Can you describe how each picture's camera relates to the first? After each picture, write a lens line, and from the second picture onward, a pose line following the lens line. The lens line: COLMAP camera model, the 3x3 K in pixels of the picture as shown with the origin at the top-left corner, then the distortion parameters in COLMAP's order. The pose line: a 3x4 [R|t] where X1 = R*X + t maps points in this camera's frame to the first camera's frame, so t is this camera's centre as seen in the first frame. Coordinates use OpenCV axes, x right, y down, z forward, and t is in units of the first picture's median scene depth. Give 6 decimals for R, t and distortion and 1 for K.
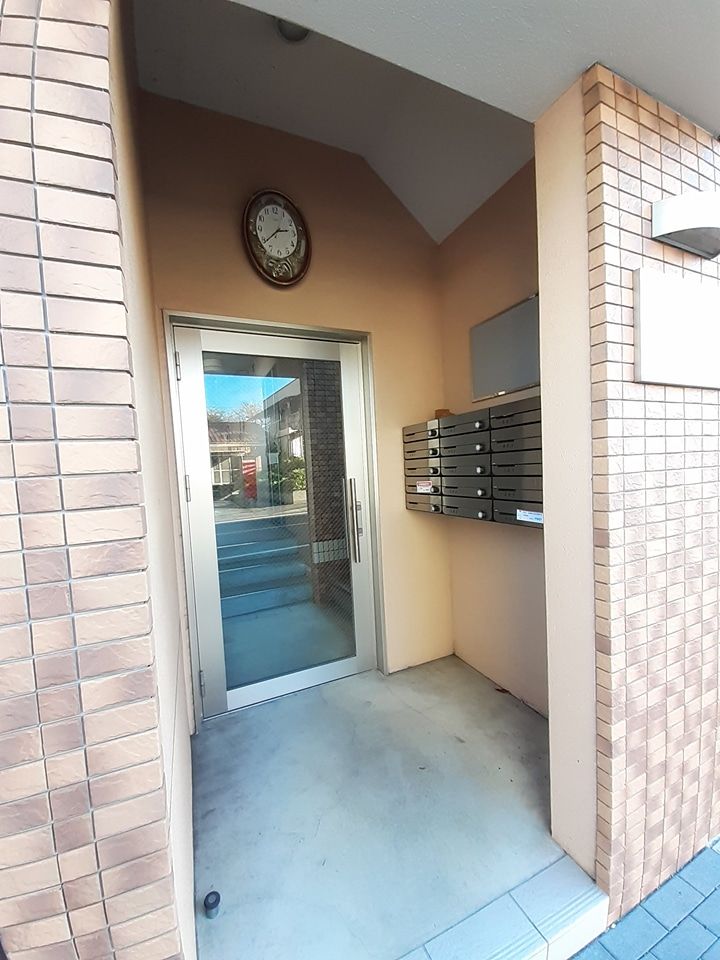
lens RADIAL K [[388.1, 0, 360.8], [0, 388.1, 486.5], [0, 0, 1]] dist [0.003751, -0.001033]
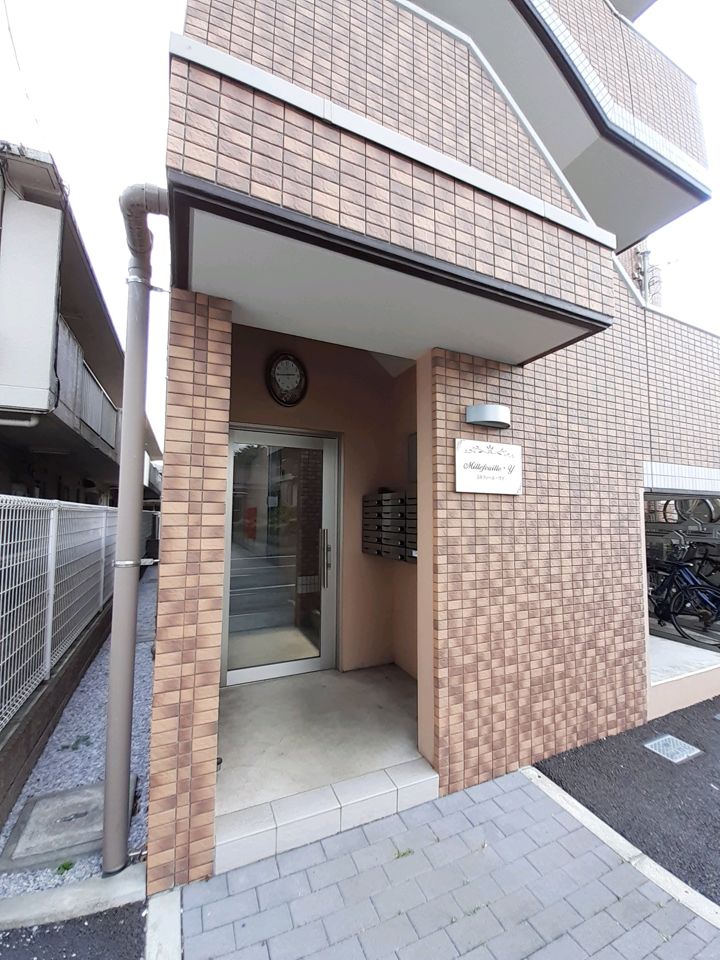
lens RADIAL K [[388.1, 0, 360.6], [0, 388.1, 483.1], [0, 0, 1]] dist [0.003751, -0.001033]
pose [[0.998287, 0.058489, -0.001266, 0.196441], [-0.058158, 0.989833, -0.129802, -0.017867], [-0.006339, 0.129653, 0.991539, -0.920928]]
